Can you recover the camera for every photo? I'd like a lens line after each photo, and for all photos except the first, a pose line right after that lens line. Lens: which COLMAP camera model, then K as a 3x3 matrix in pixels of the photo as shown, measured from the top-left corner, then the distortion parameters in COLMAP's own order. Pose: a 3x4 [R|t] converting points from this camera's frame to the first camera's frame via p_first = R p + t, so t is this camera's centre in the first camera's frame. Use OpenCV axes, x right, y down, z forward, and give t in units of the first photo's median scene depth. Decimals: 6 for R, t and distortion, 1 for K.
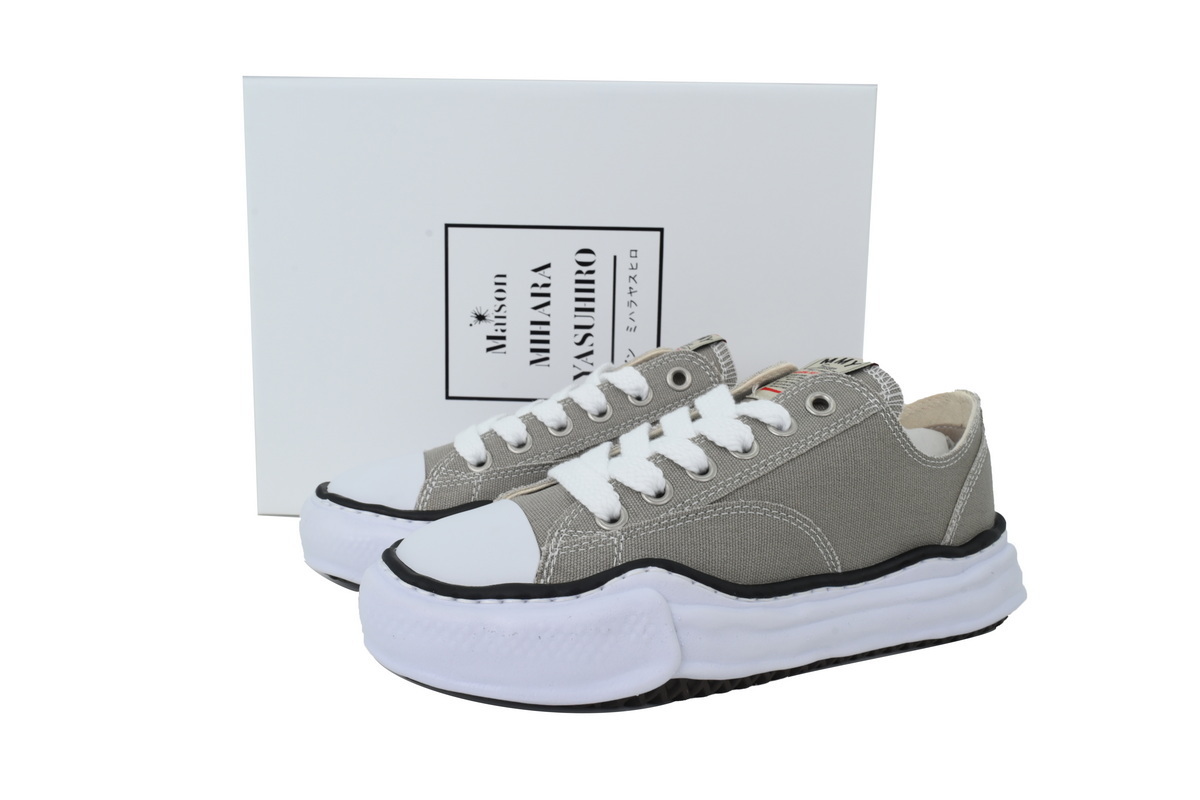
lens RADIAL K [[941.1, 0, 600.0], [0, 941.1, 400.0], [0, 0, 1]] dist [-0.002774, -0.000140]
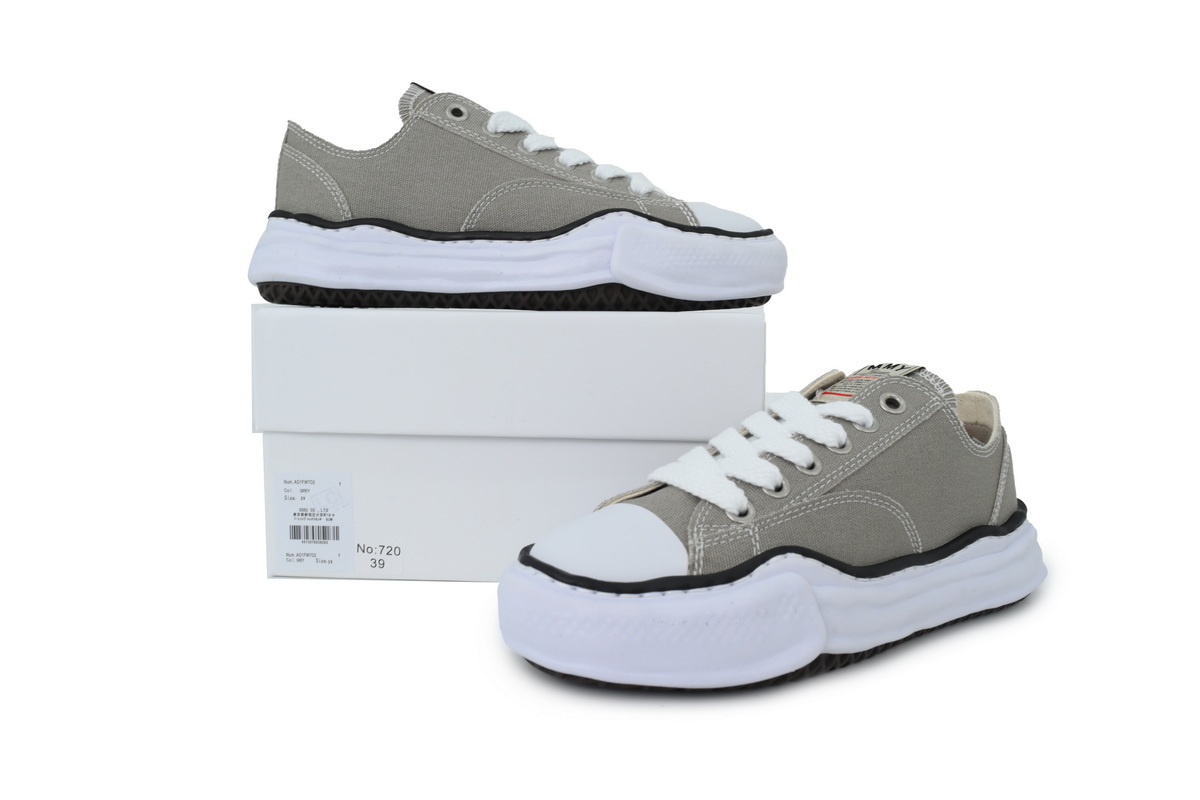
lens RADIAL K [[941.1, 0, 600.0], [0, 941.1, 400.0], [0, 0, 1]] dist [-0.002774, -0.000140]
pose [[0.981704, -0.030940, 0.187884, -0.340850], [0.038136, 0.998666, -0.034807, 0.028266], [-0.186556, 0.041336, 0.981574, -0.032807]]
